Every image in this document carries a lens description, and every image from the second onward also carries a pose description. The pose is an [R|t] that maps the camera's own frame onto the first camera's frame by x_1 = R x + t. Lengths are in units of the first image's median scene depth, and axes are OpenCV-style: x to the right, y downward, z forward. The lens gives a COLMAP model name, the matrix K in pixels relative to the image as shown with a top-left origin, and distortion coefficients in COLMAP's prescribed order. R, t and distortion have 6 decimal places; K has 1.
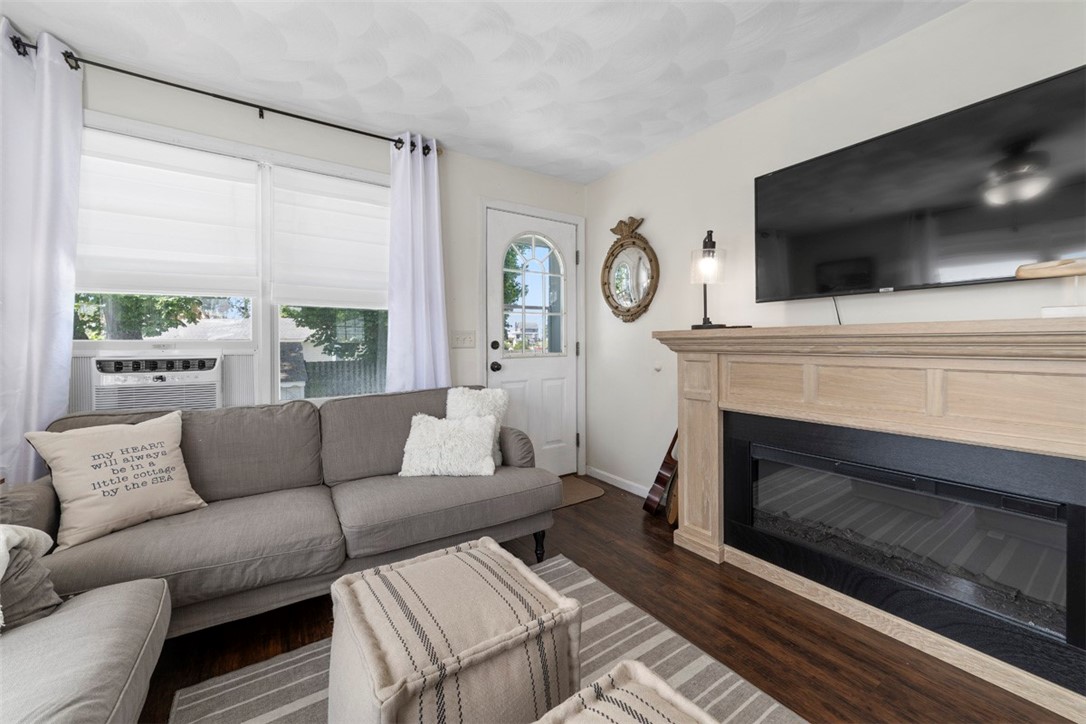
lens RADIAL K [[430.7, 0, 543.0], [0, 430.7, 344.0], [0, 0, 1]] dist [-0.002456, 0.000287]
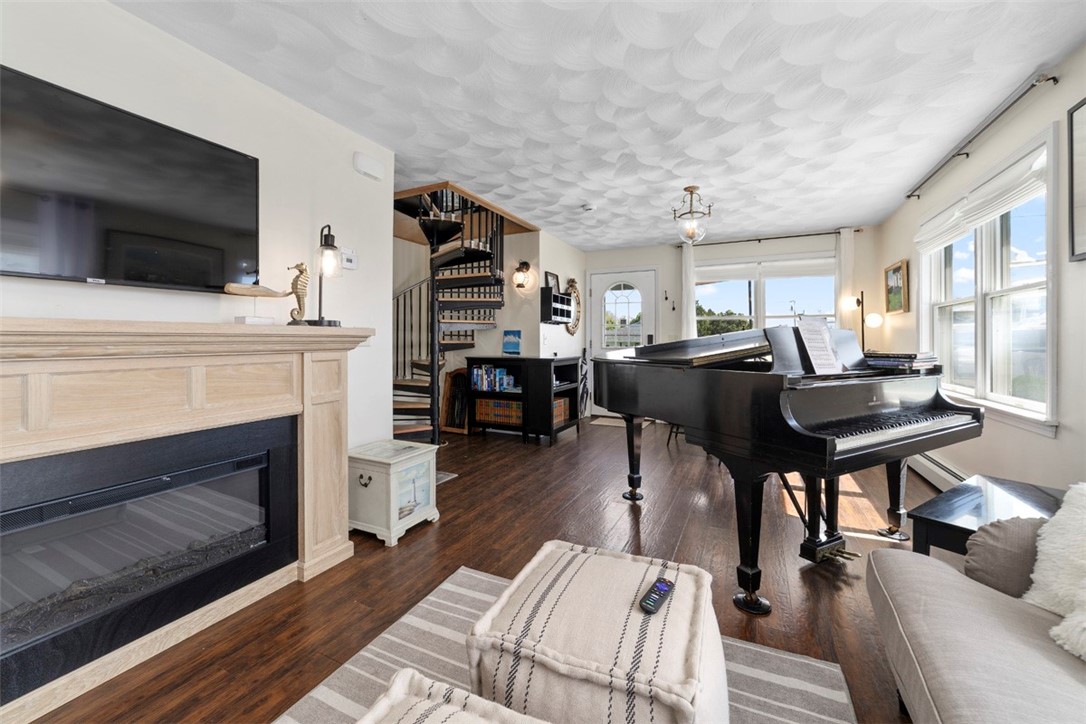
lens RADIAL K [[430.7, 0, 543.0], [0, 430.7, 344.0], [0, 0, 1]] dist [-0.002456, 0.000287]
pose [[-0.488428, -0.002555, 0.872600, -0.453451], [0.005193, 0.999969, 0.005835, 0.000066], [-0.872588, 0.007382, -0.488400, 0.755090]]
